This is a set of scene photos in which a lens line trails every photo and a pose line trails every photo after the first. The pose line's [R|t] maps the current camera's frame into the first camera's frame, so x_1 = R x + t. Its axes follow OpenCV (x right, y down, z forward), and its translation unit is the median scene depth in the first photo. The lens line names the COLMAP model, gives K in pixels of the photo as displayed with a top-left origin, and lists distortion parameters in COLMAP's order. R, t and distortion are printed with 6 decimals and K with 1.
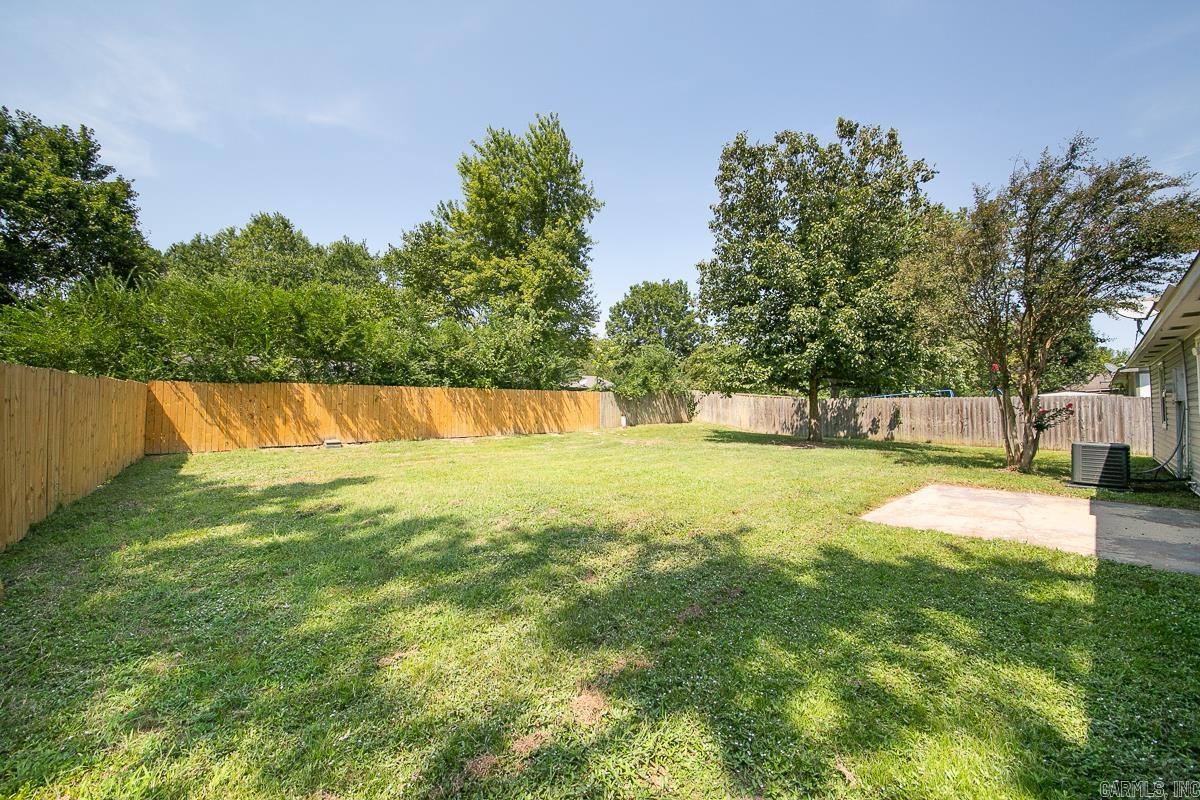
lens RADIAL K [[434.7, 0, 599.9], [0, 434.7, 393.4], [0, 0, 1]] dist [0.028120, -0.023877]
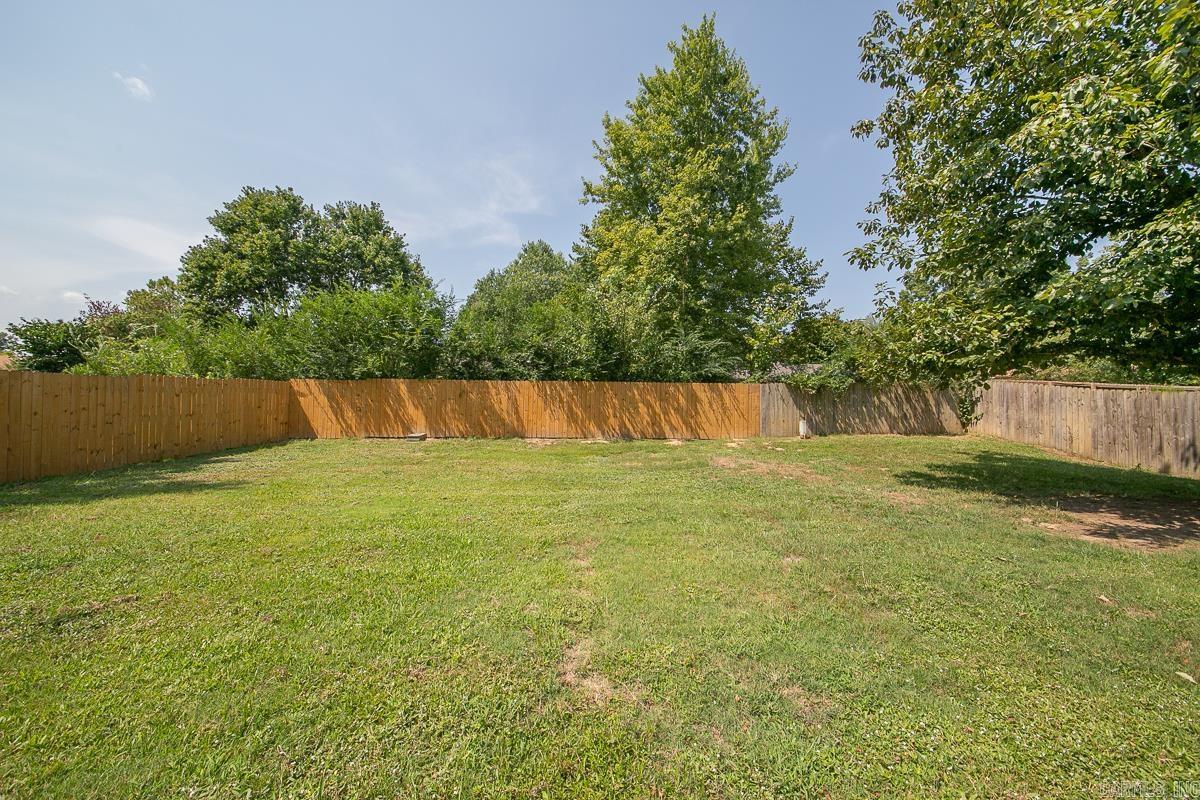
lens RADIAL K [[414.7, 0, 602.2], [0, 414.7, 395.4], [0, 0, 1]] dist [0.025702, -0.020064]
pose [[0.782059, 0.003411, -0.623195, 0.246615], [0.008438, 0.999835, 0.016062, 0.003622], [0.623147, -0.017820, 0.781901, 0.368612]]
